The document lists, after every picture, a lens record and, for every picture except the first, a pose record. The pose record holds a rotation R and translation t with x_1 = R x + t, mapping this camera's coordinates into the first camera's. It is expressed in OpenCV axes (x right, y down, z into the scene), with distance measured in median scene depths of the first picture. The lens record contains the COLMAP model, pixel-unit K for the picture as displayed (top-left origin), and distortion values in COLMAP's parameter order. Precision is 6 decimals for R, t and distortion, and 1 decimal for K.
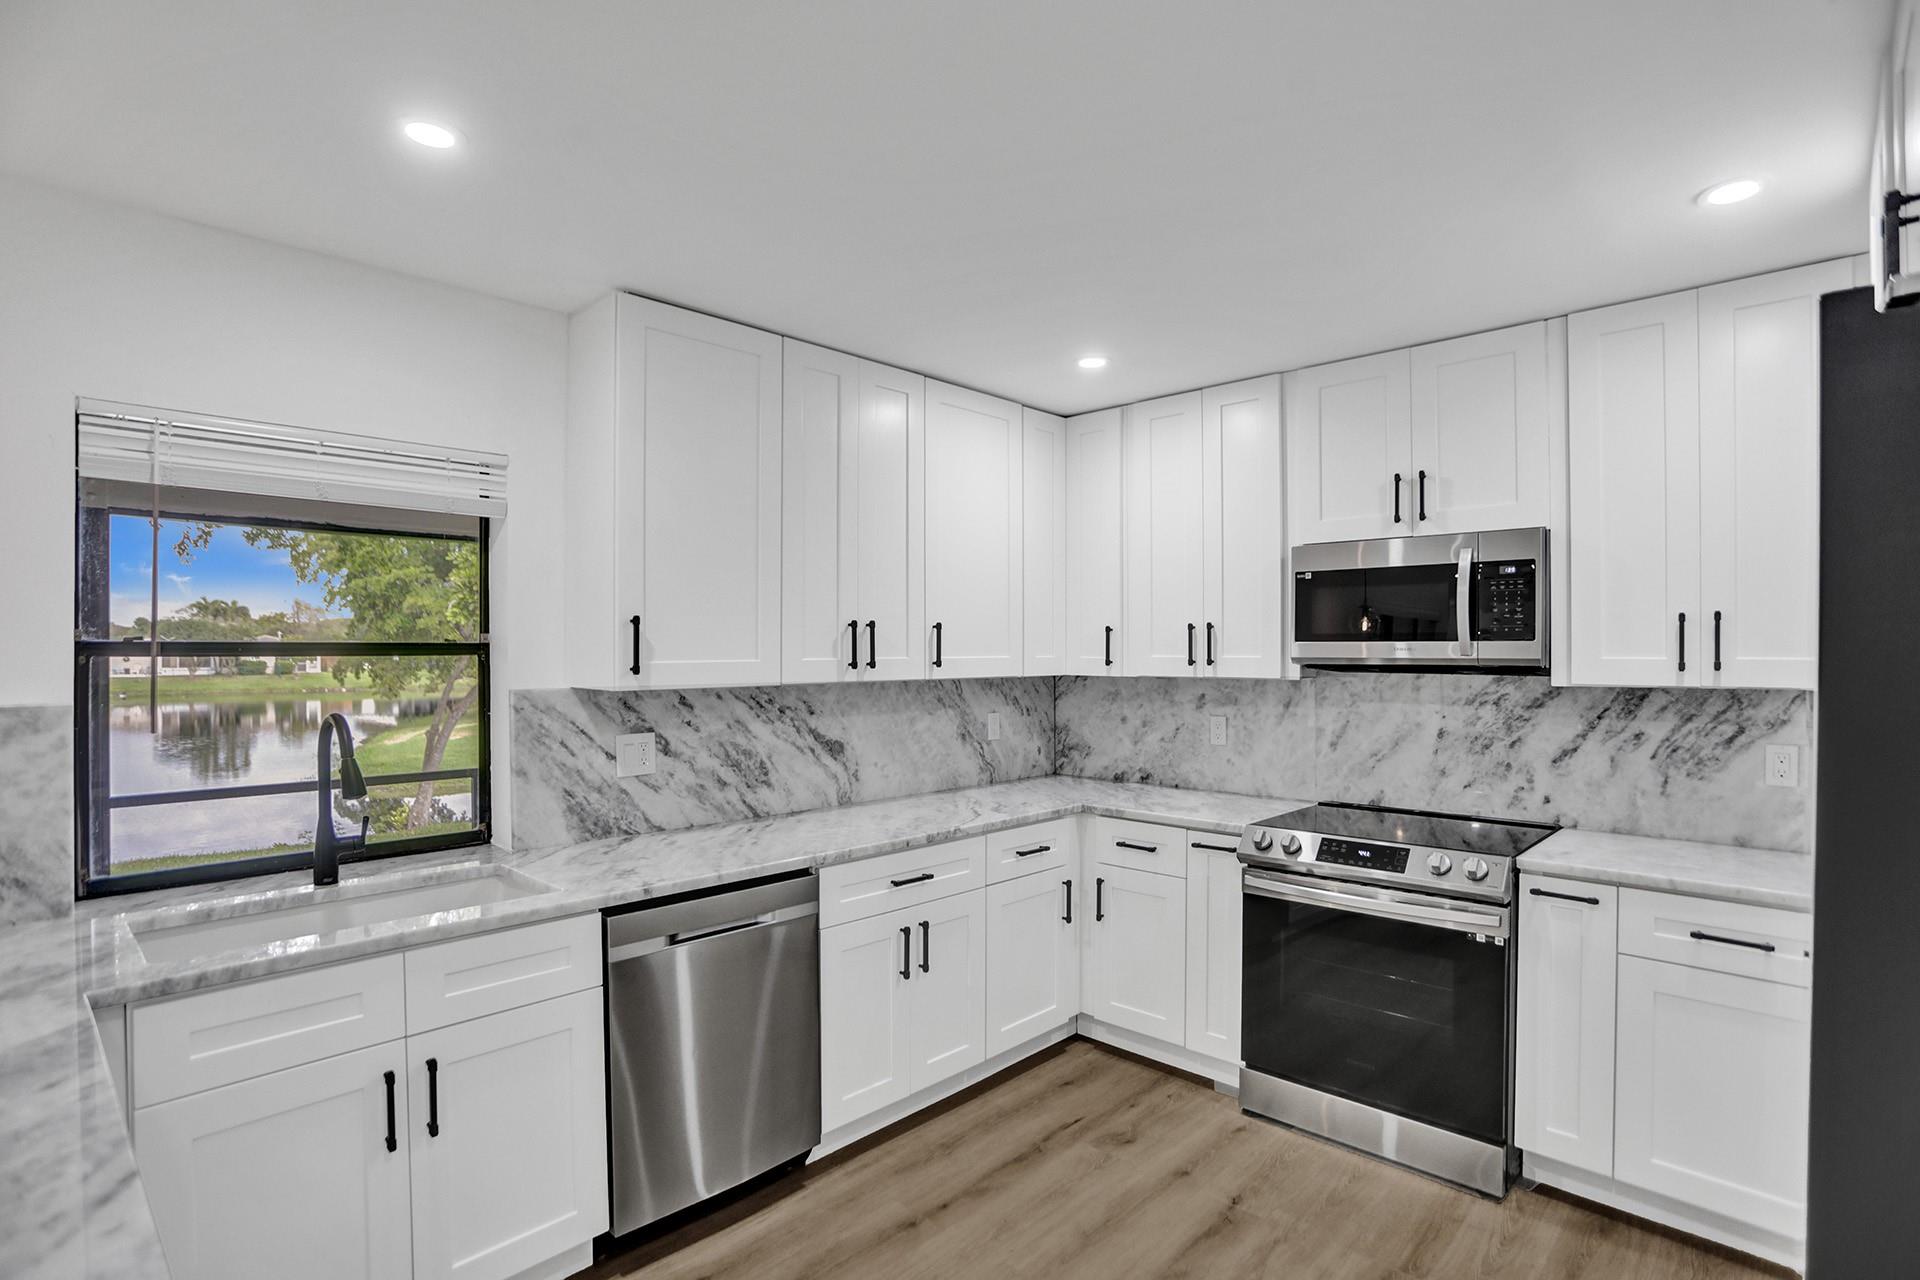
lens RADIAL K [[940.0, 0, 949.7], [0, 940.0, 656.3], [0, 0, 1]] dist [-0.073792, 0.034520]
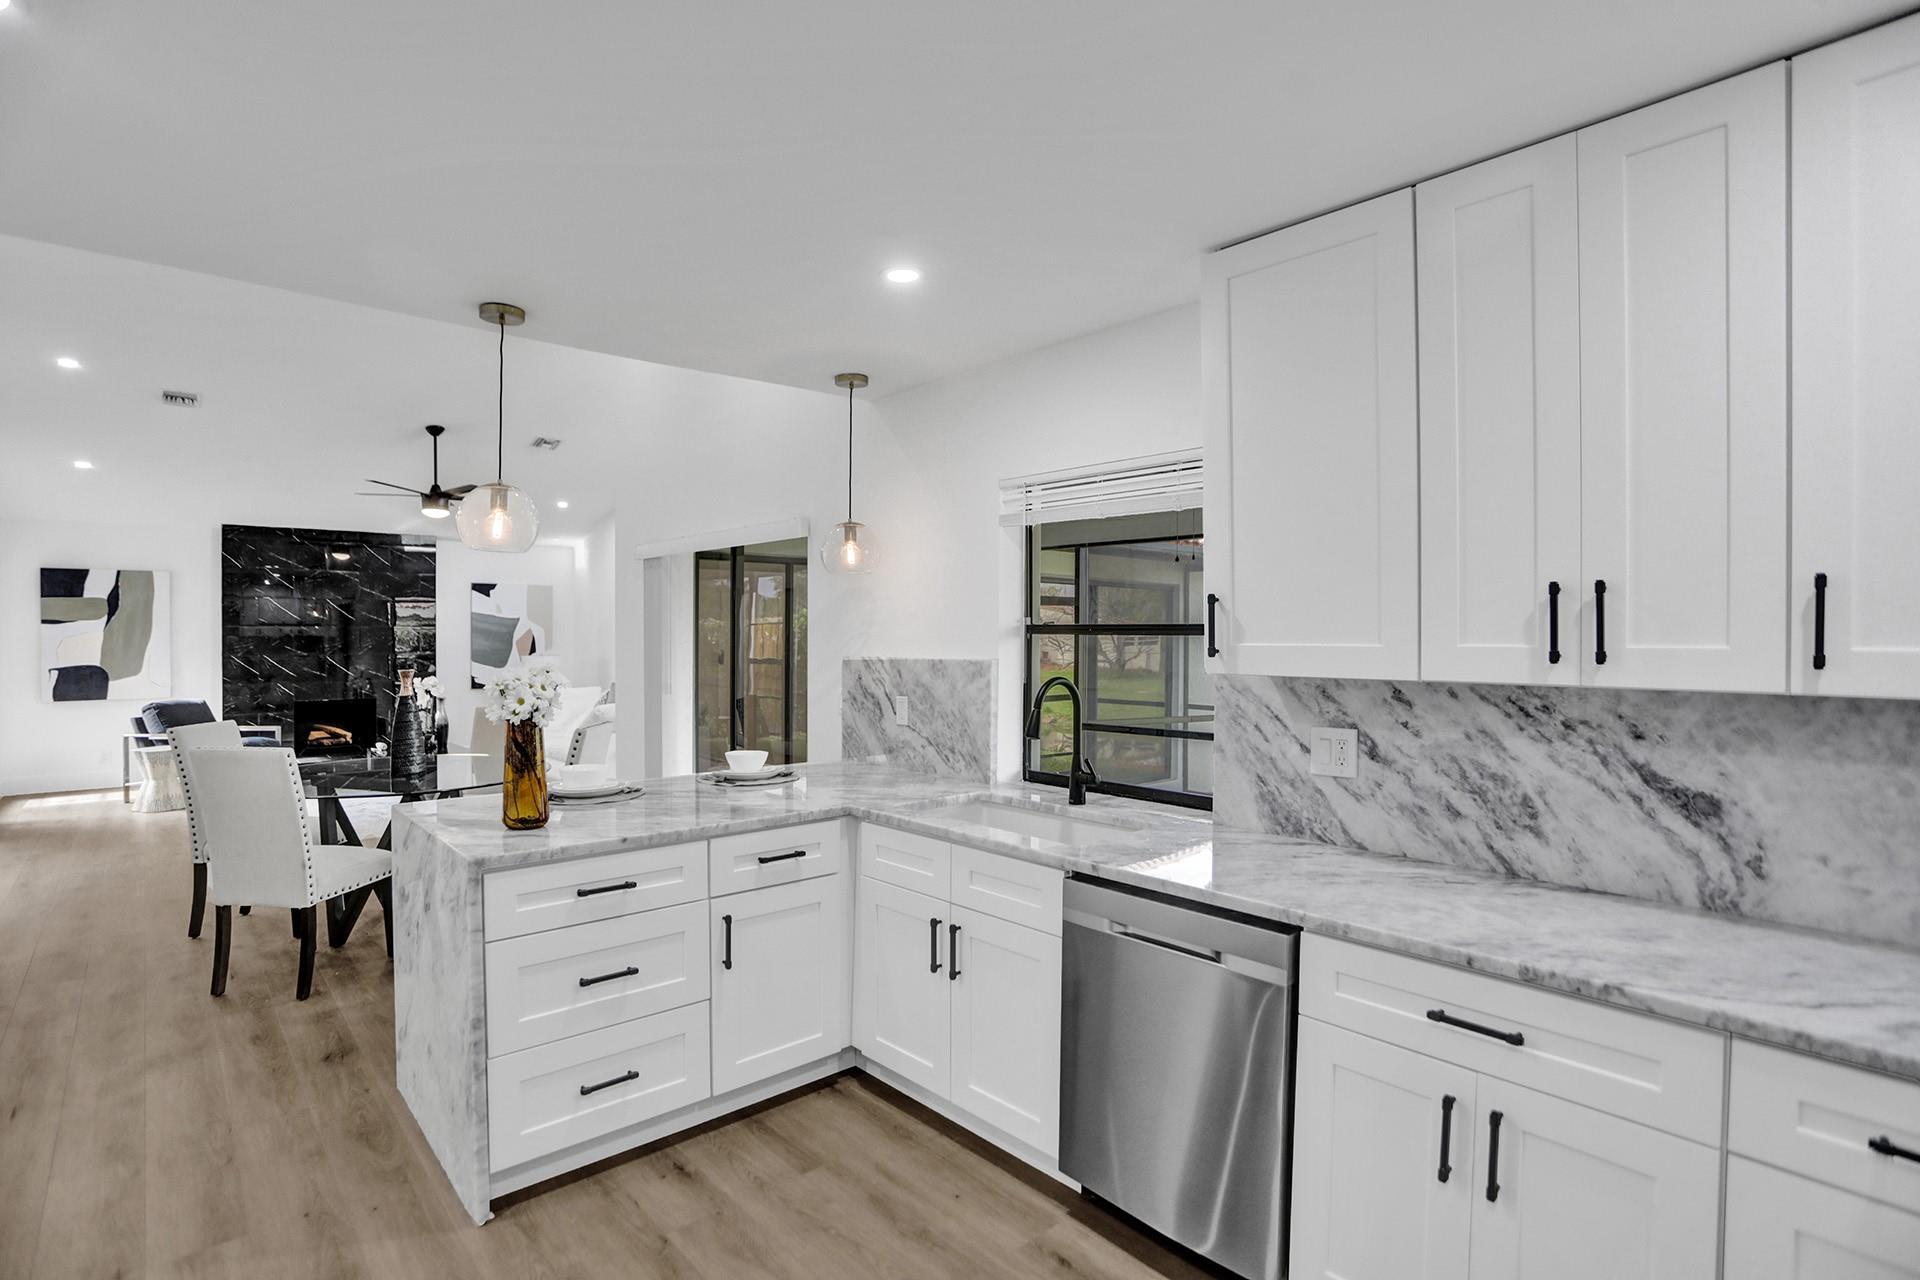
lens RADIAL K [[930.6, 0, 950.3], [0, 930.6, 640.1], [0, 0, 1]] dist [-0.072512, 0.033920]
pose [[-0.076709, 0.011872, -0.996983, 0.520157], [-0.006181, 0.999904, 0.012383, -0.006454], [0.997034, 0.007113, -0.076628, 0.684599]]
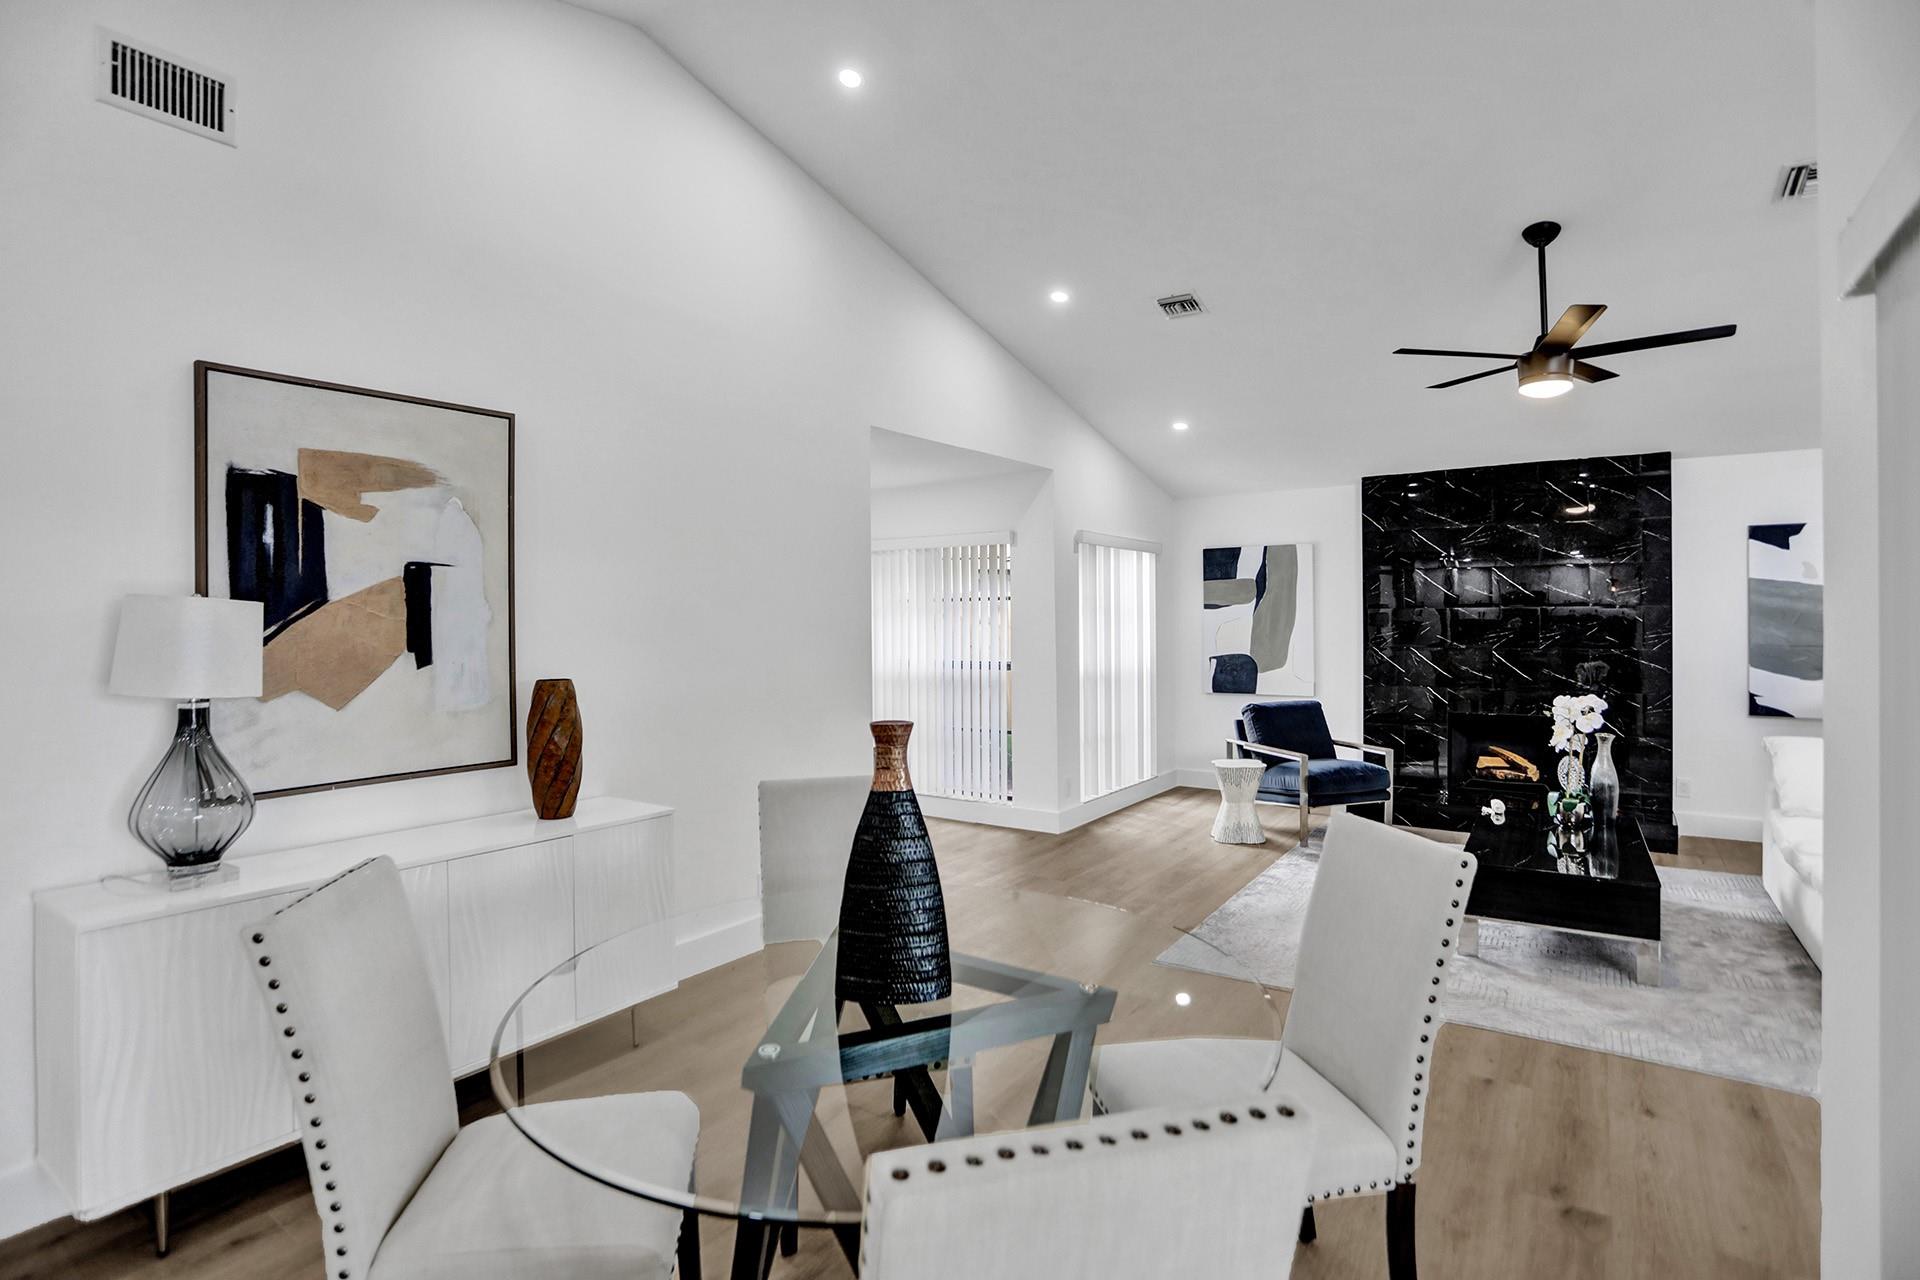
lens RADIAL K [[935.7, 0, 947.8], [0, 935.7, 628.0], [0, 0, 1]] dist [-0.073811, 0.033822]
pose [[-0.989638, 0.013039, -0.142989, -0.874428], [0.010966, 0.999823, 0.015271, 0.000689], [0.143163, 0.013545, -0.989606, 0.246583]]
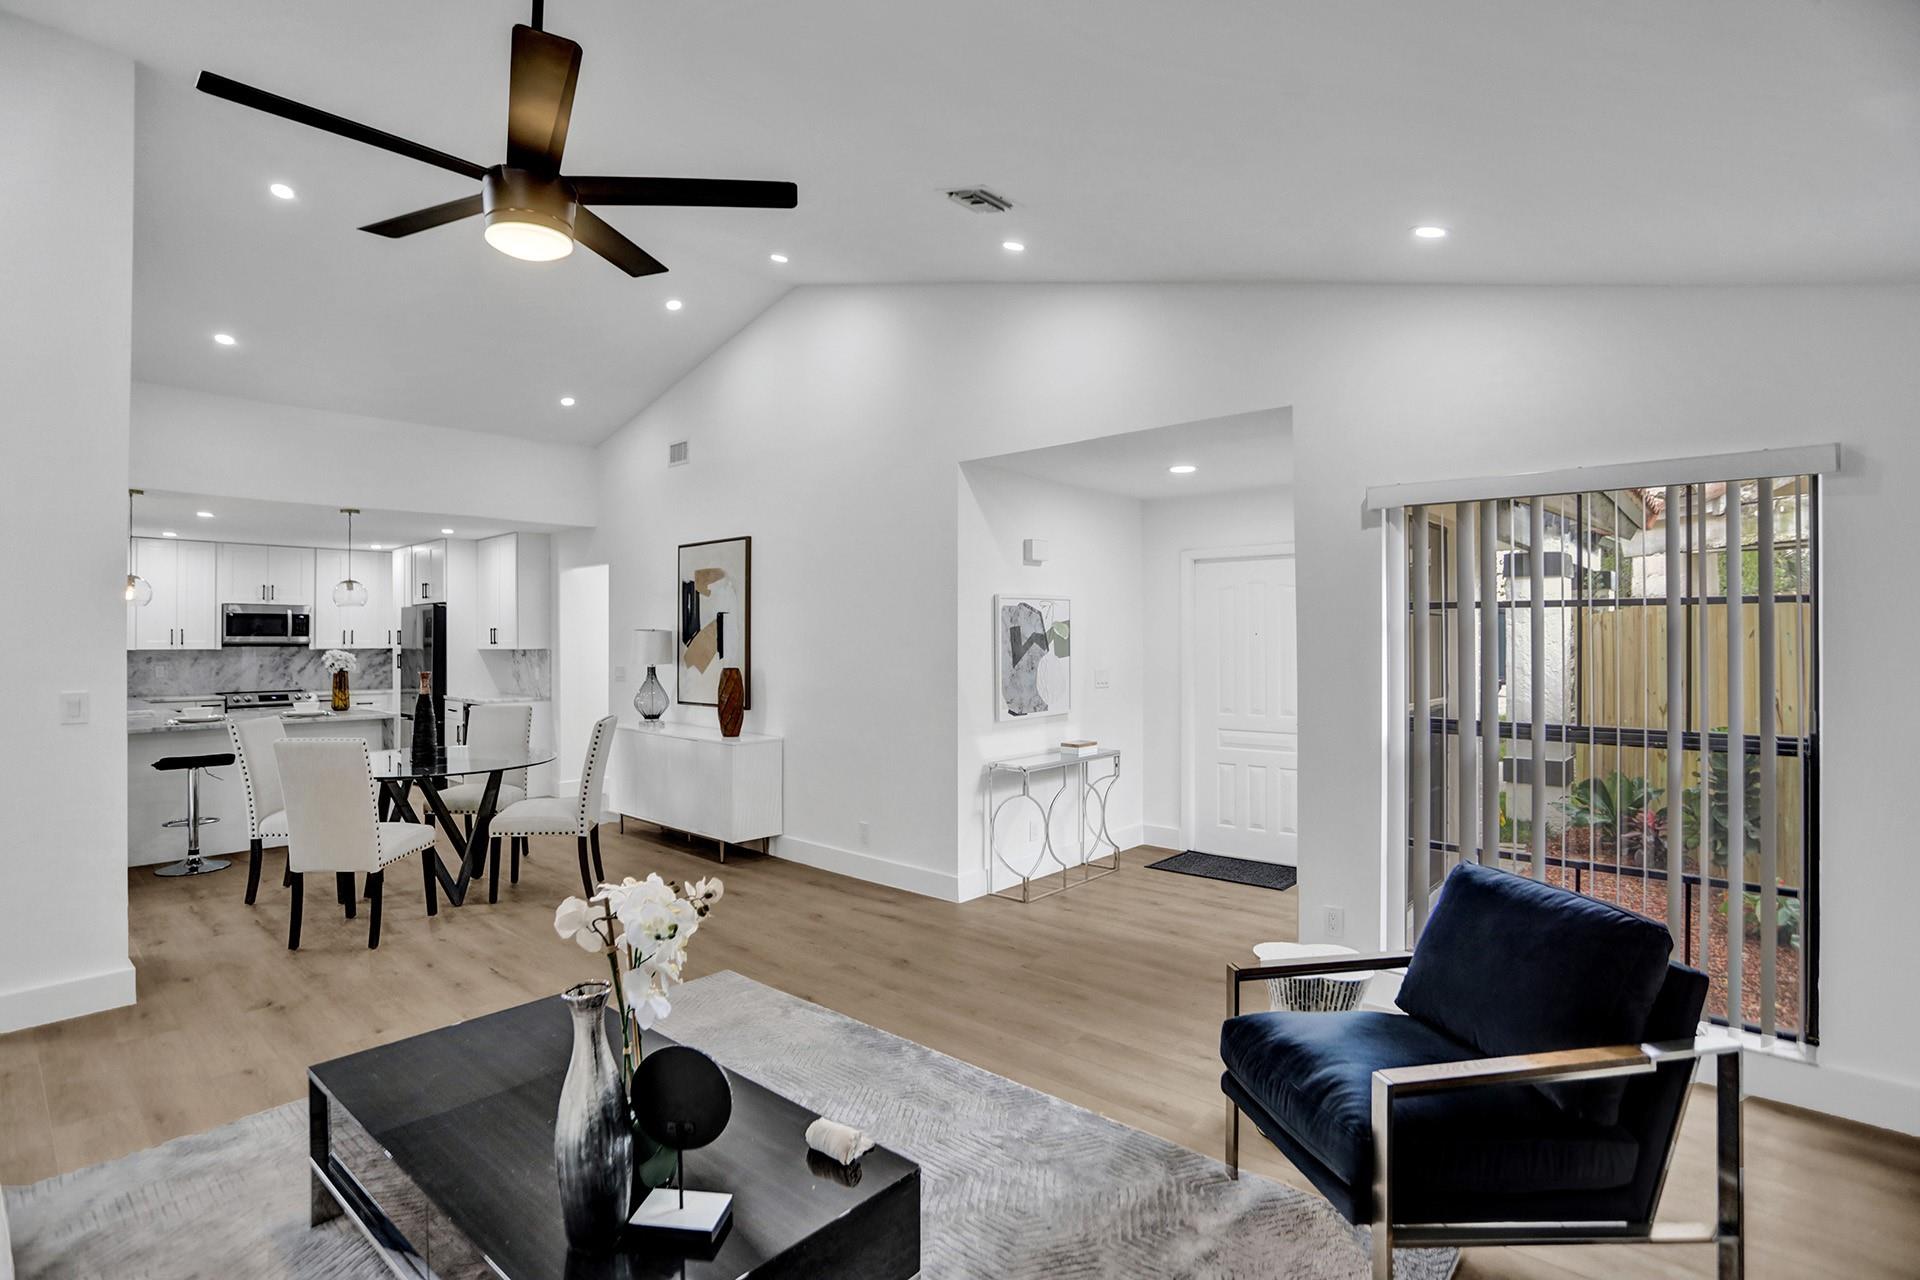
lens RADIAL K [[935.7, 0, 947.8], [0, 935.7, 628.0], [0, 0, 1]] dist [-0.073811, 0.033822]
pose [[-0.025602, 0.014379, 0.999569, -2.747280], [0.005431, 0.999884, -0.014245, 0.012849], [-0.999657, 0.005064, -0.025677, -1.310502]]
